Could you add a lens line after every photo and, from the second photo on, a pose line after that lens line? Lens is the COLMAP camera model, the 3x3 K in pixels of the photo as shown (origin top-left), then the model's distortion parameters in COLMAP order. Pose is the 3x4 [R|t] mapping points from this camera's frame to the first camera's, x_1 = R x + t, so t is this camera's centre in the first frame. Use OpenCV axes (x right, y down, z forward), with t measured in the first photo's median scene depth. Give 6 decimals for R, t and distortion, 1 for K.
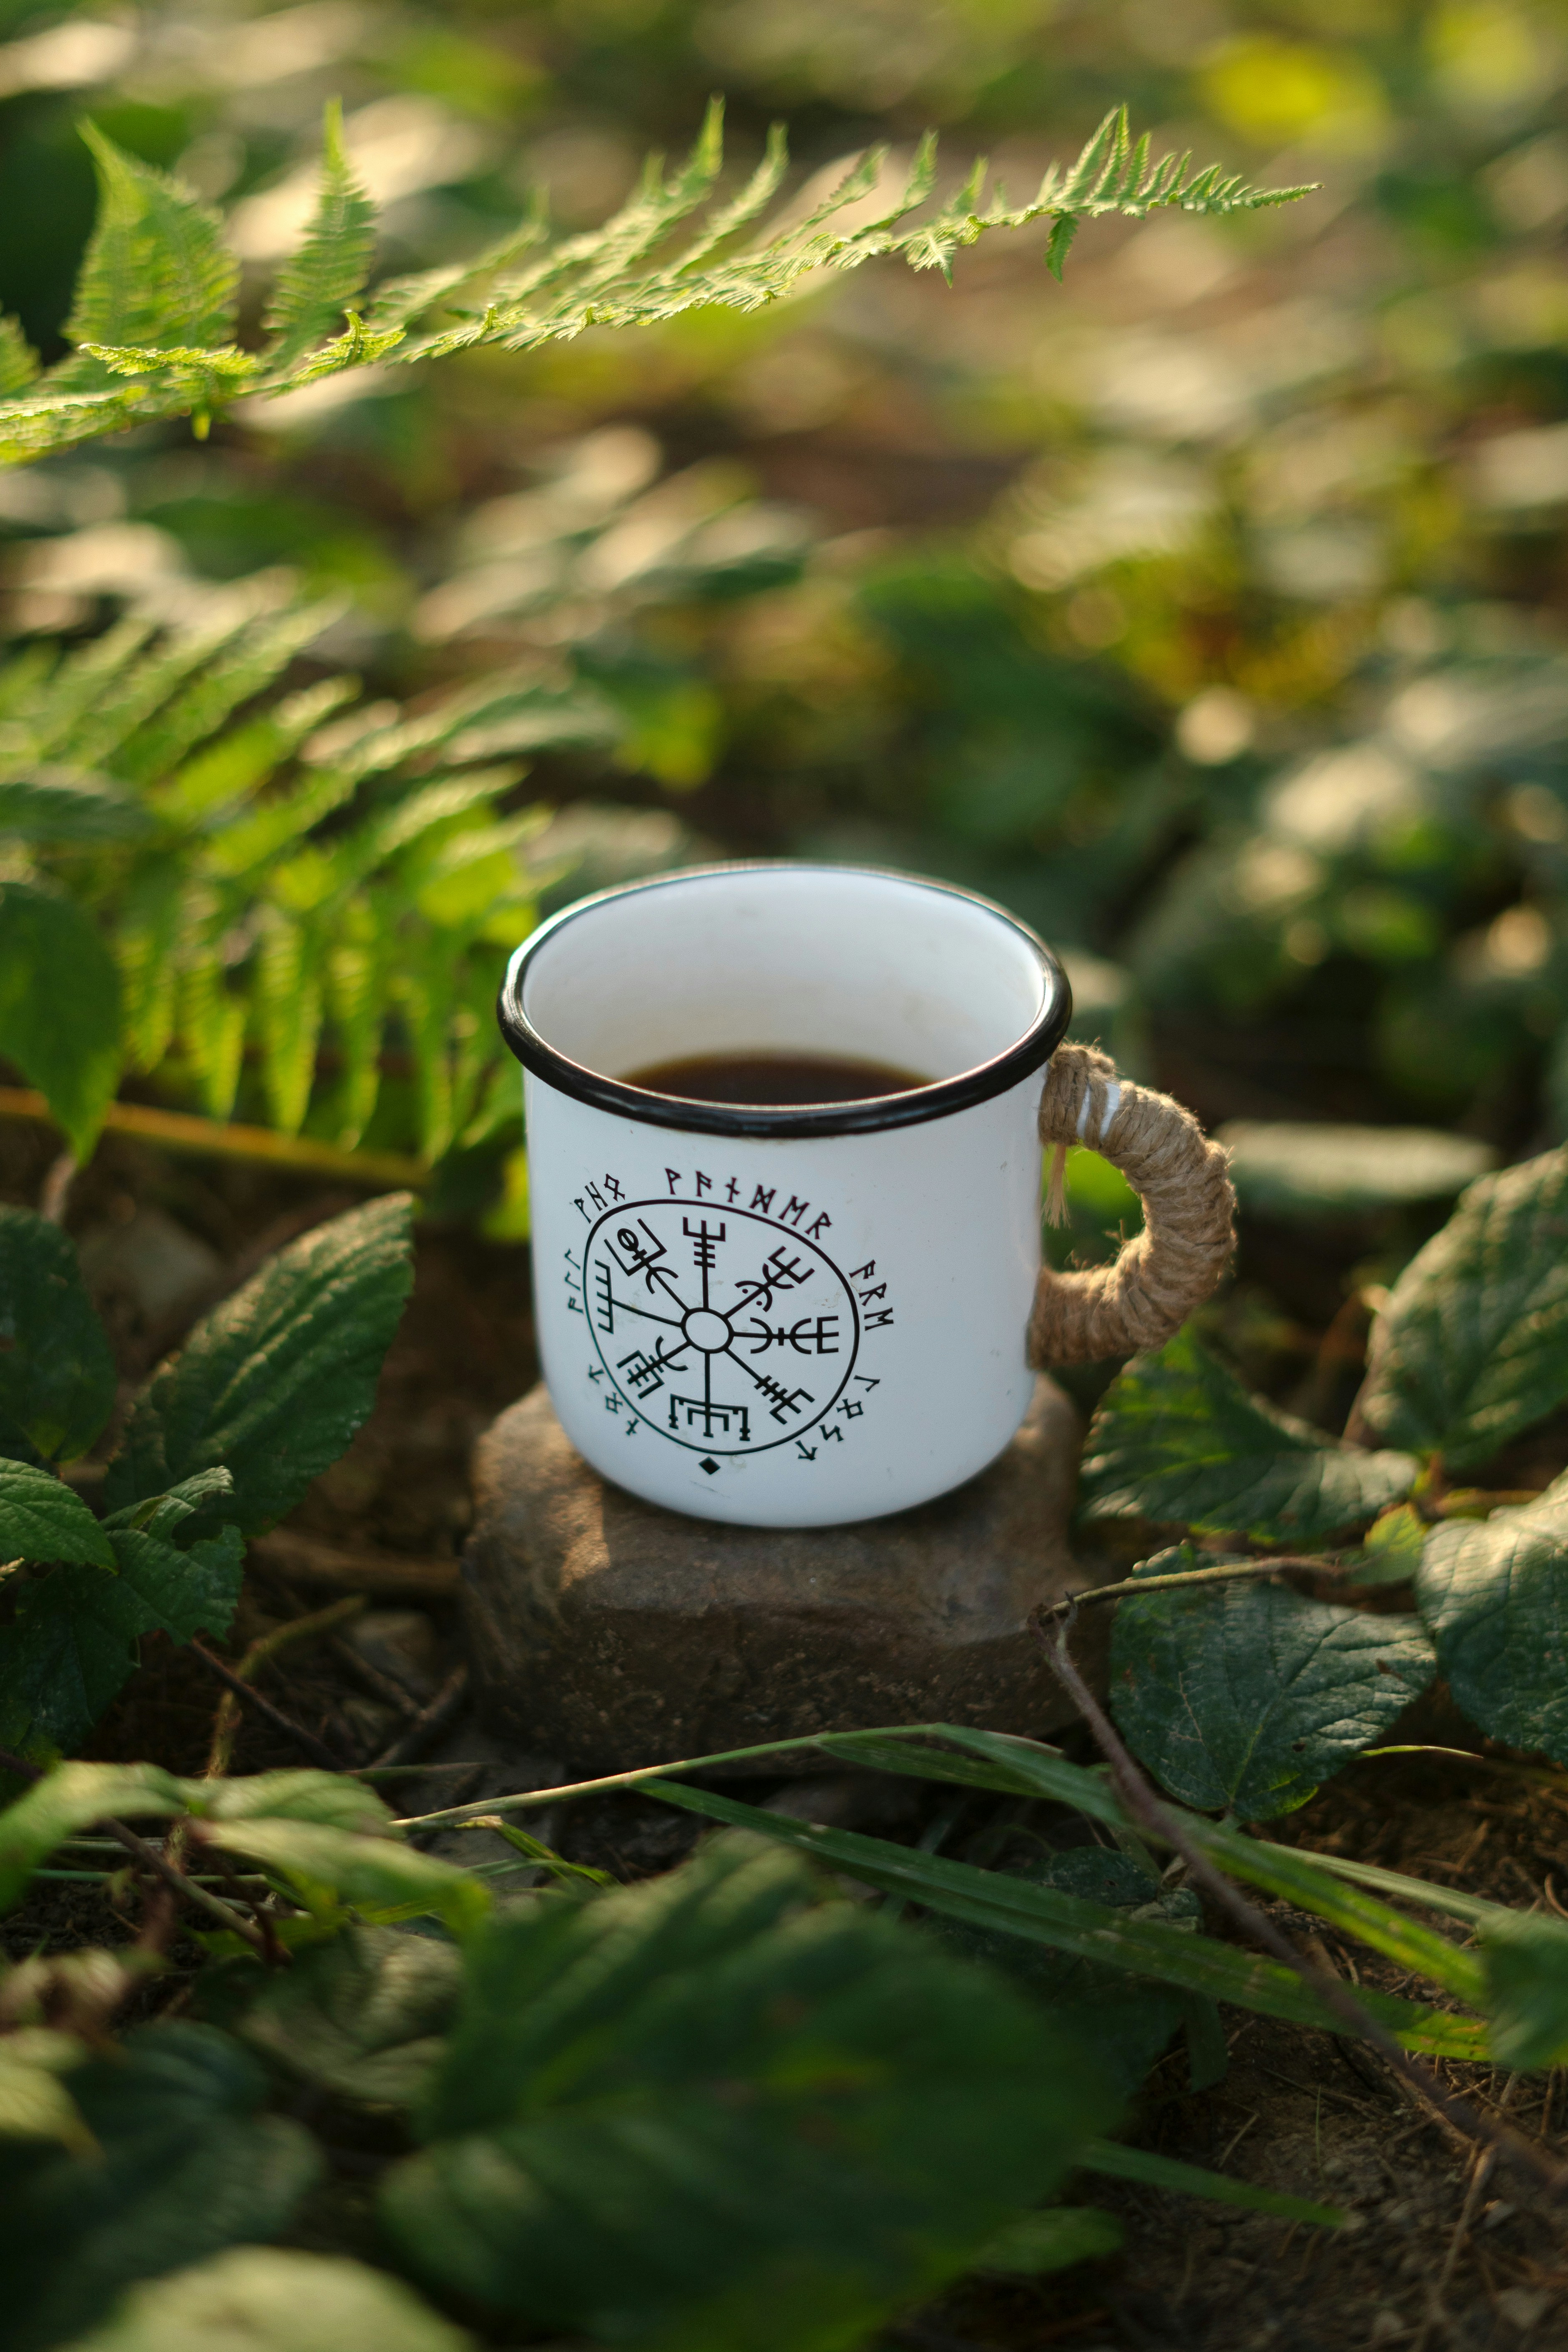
lens RADIAL K [[3514.4, 0, 784.0], [0, 3514.4, 1176.0], [0, 0, 1]] dist [-0.025094, 0.052918]
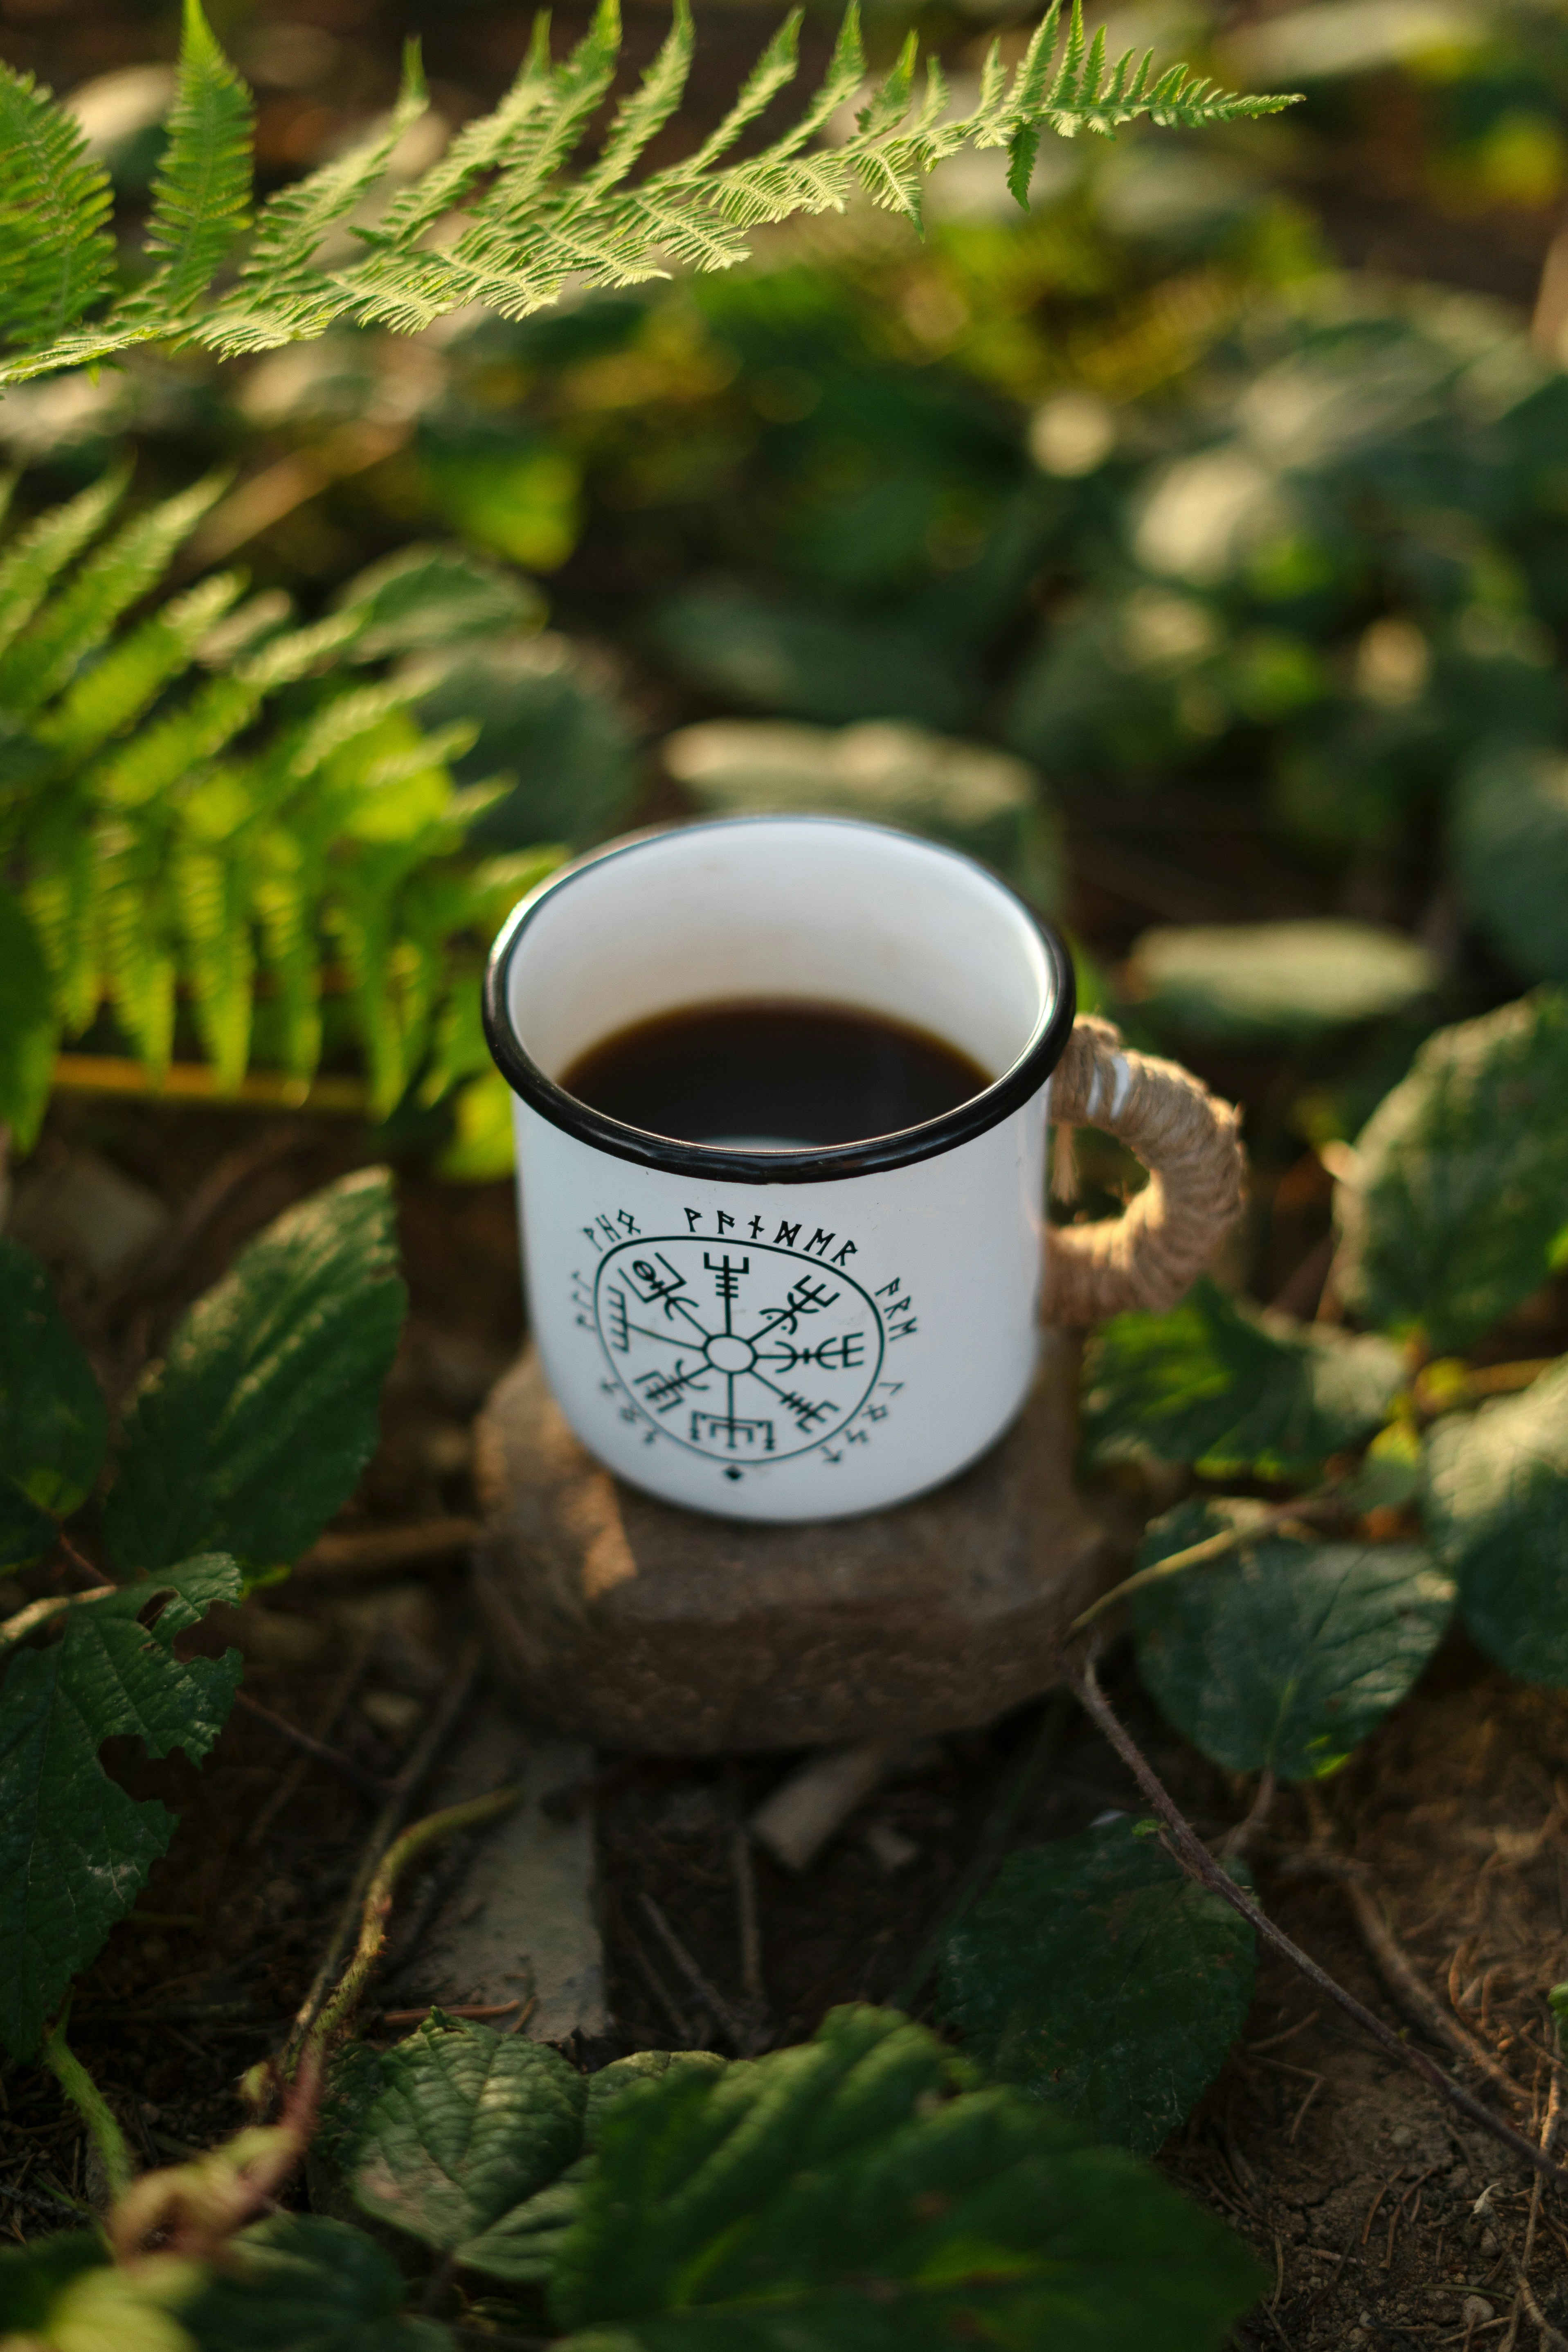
lens RADIAL K [[3514.6, 0, 784.0], [0, 3514.6, 1176.0], [0, 0, 1]] dist [-0.025094, 0.052918]
pose [[0.994154, -0.073518, 0.079077, -0.079805], [0.058976, 0.983215, 0.172655, -0.171116], [-0.090443, -0.166982, 0.981803, 0.044885]]
